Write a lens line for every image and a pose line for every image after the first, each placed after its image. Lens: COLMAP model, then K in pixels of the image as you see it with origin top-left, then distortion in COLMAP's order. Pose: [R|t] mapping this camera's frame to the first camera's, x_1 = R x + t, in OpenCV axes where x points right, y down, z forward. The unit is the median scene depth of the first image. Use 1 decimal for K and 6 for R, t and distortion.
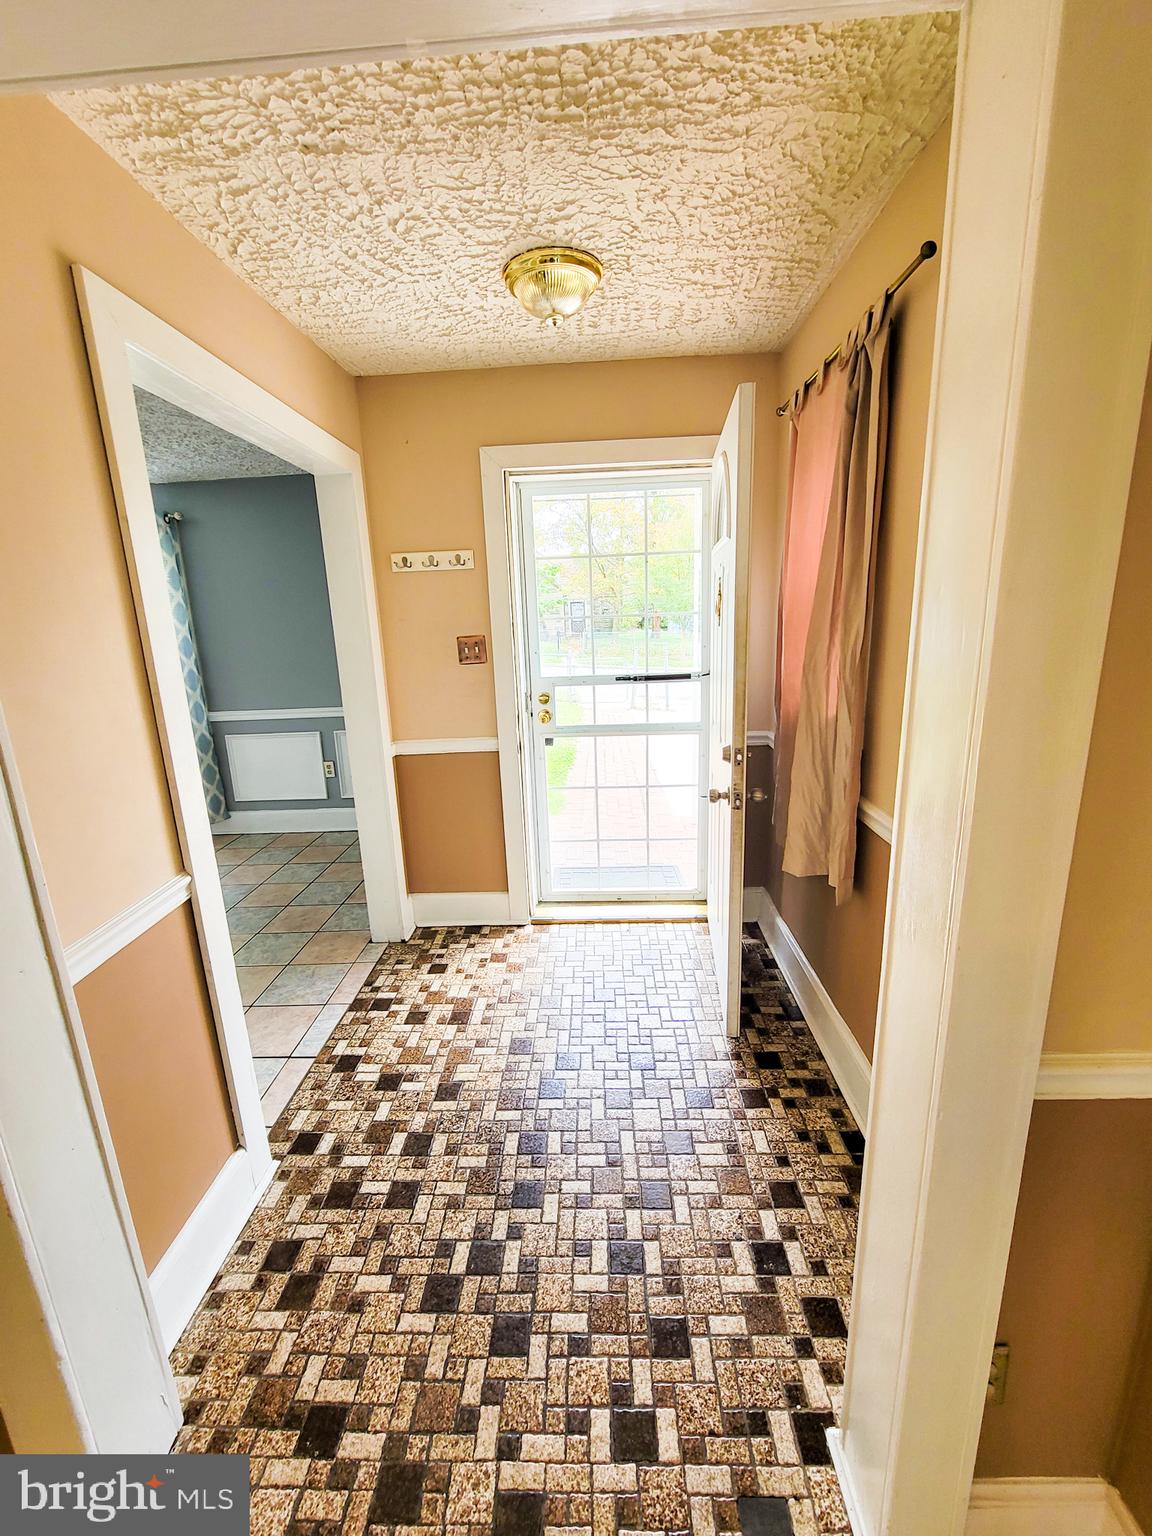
lens RADIAL K [[632.0, 0, 573.6], [0, 632.0, 768.2], [0, 0, 1]] dist [-0.010584, 0.003378]
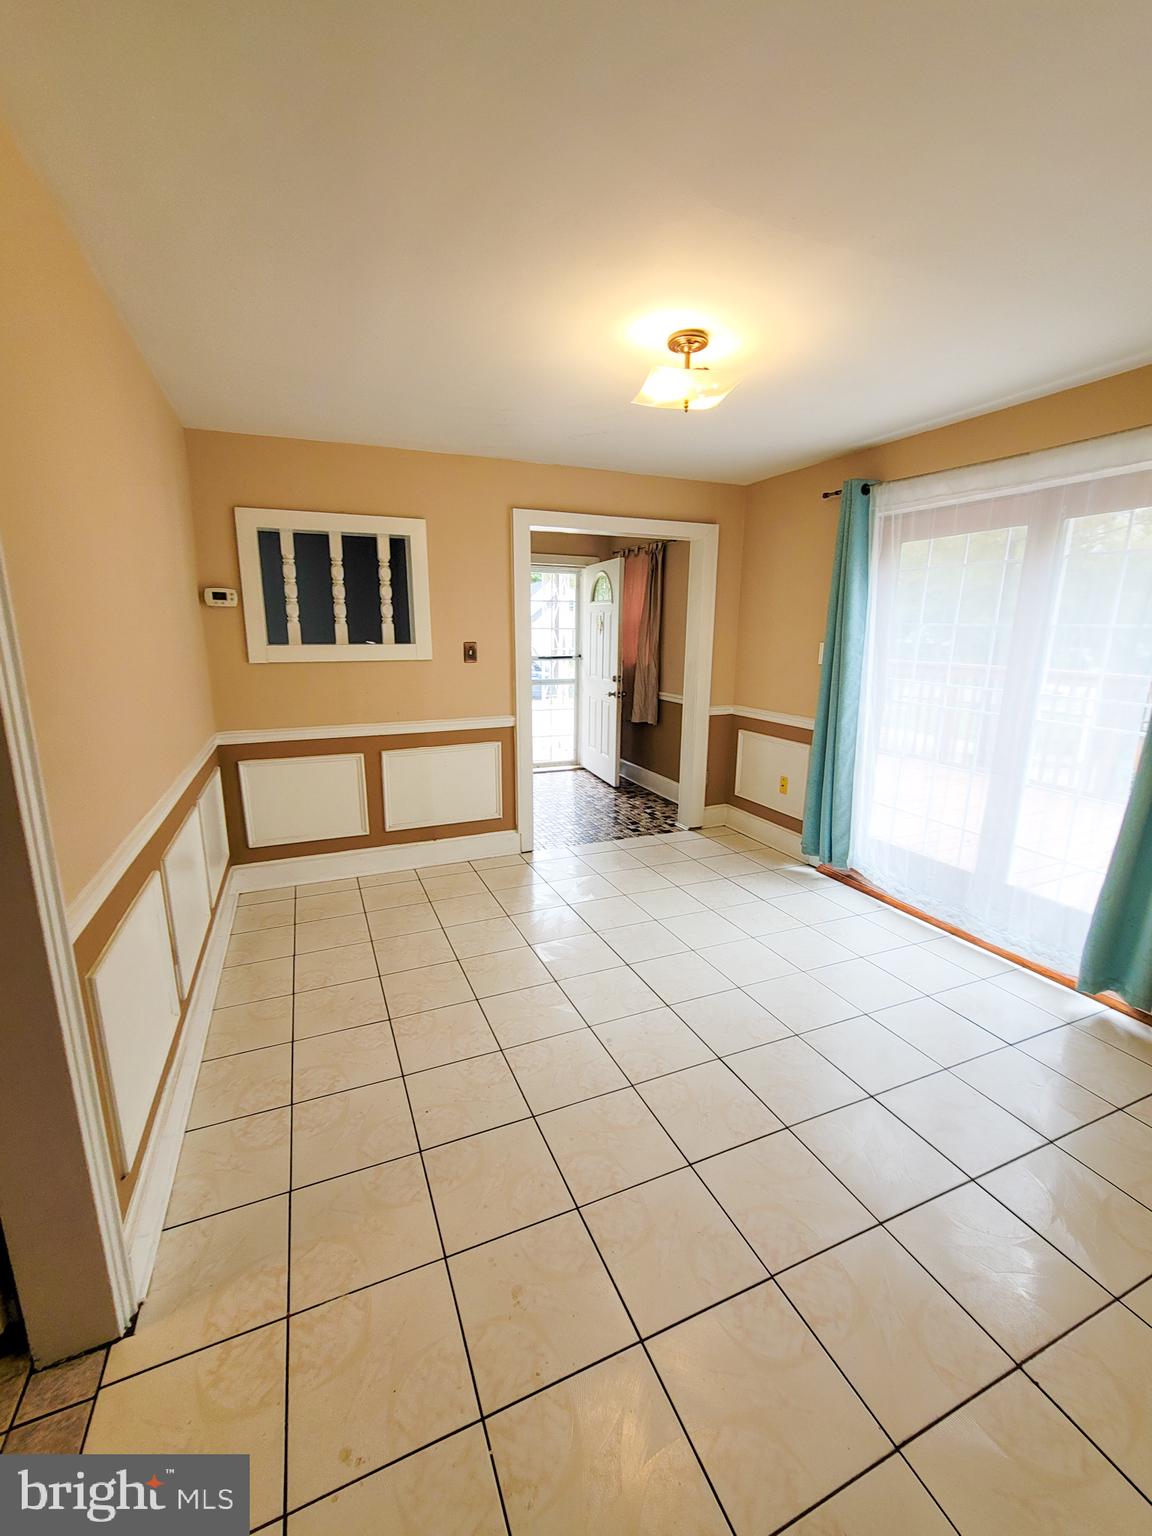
lens RADIAL K [[632.0, 0, 573.6], [0, 632.0, 768.2], [0, 0, 1]] dist [-0.010584, 0.003378]
pose [[0.901932, -0.047768, 0.429228, -1.518608], [0.058599, 0.998209, -0.012044, 0.526143], [-0.427884, 0.036015, 0.903116, -1.928952]]
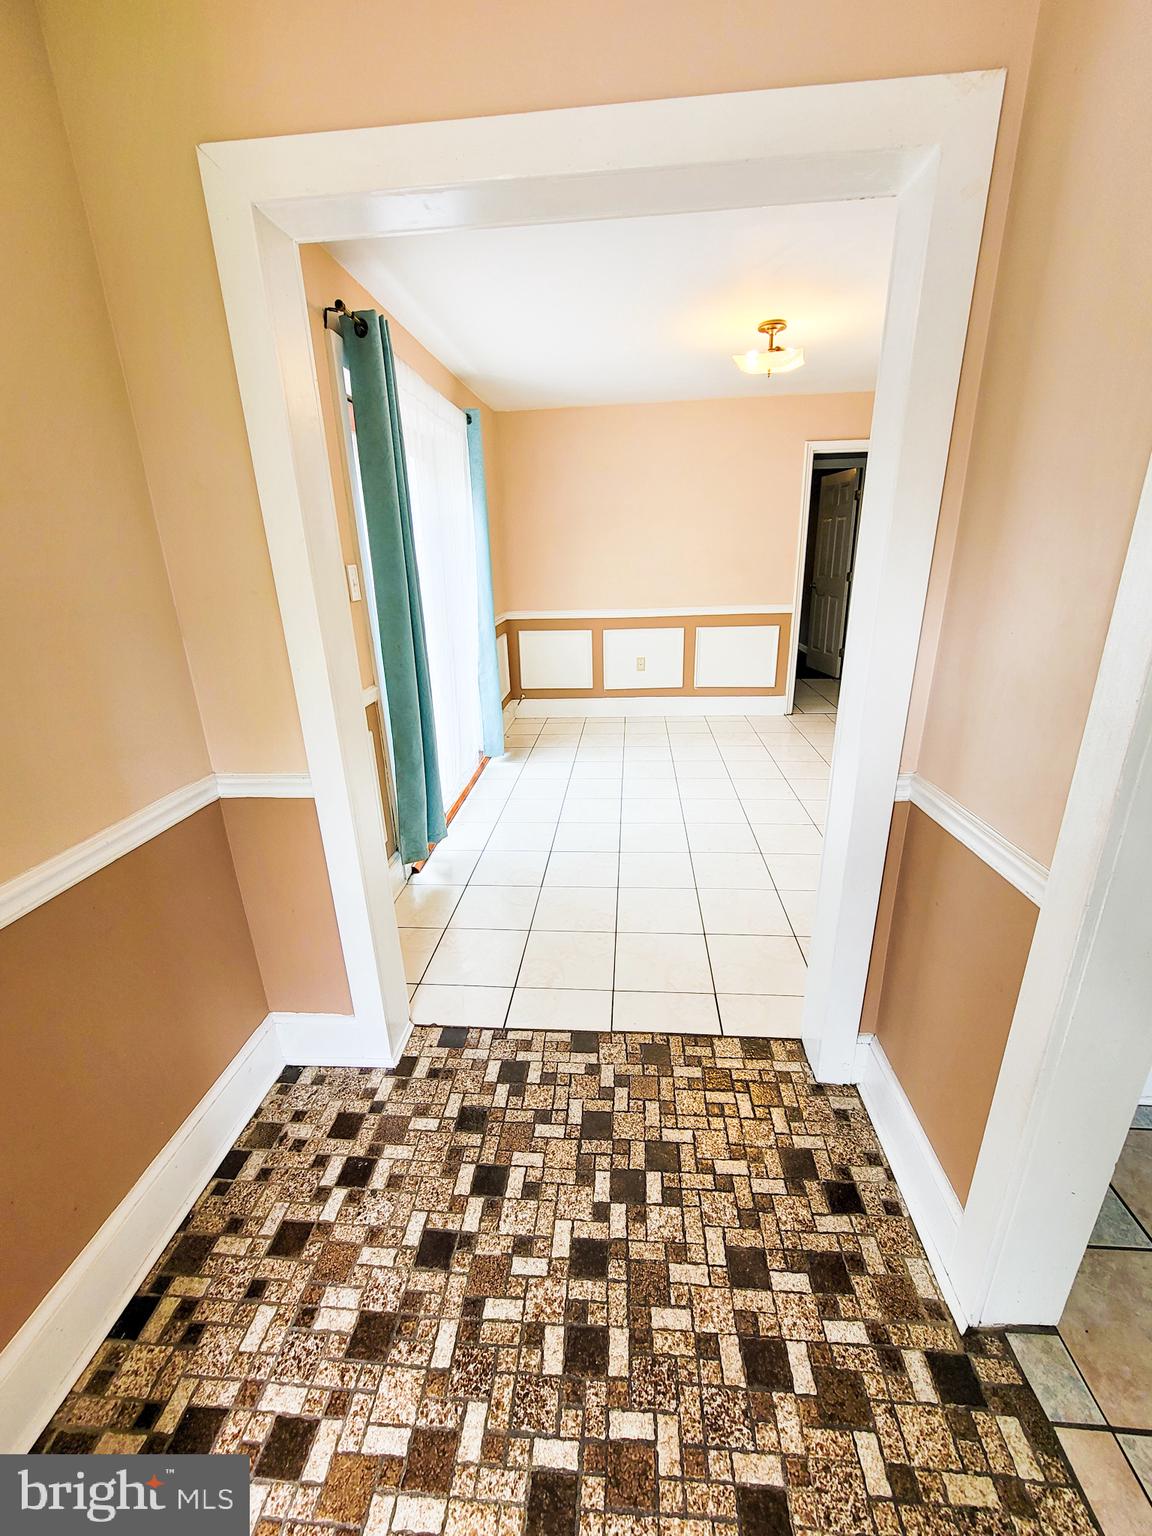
lens RADIAL K [[632.0, 0, 573.6], [0, 632.0, 768.2], [0, 0, 1]] dist [-0.010584, 0.003378]
pose [[-0.996485, 0.050854, 0.066576, -0.151216], [0.078954, 0.835804, 0.543321, -0.323510], [-0.028014, 0.546668, -0.836881, 1.454924]]
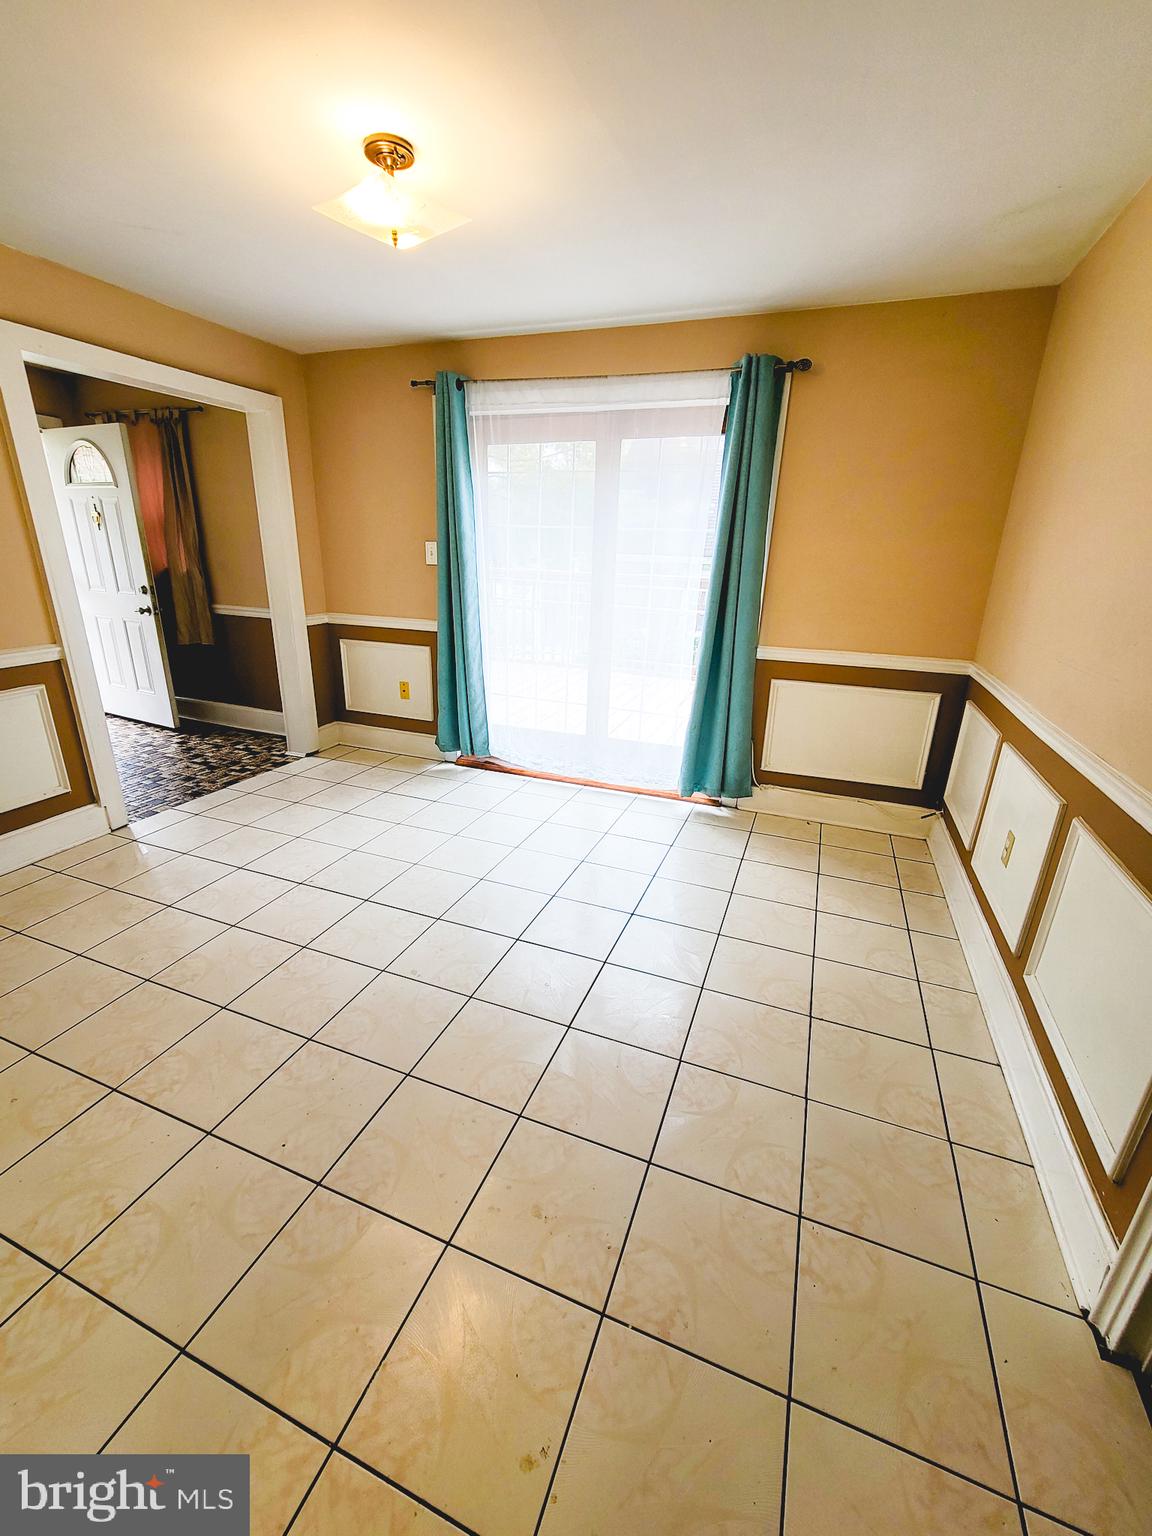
lens RADIAL K [[632.0, 0, 573.6], [0, 632.0, 768.2], [0, 0, 1]] dist [-0.010584, 0.003378]
pose [[0.325685, -0.266306, 0.907199, -1.862276], [0.181489, 0.959279, 0.216440, 0.484028], [-0.927896, 0.094155, 0.360754, -1.470064]]
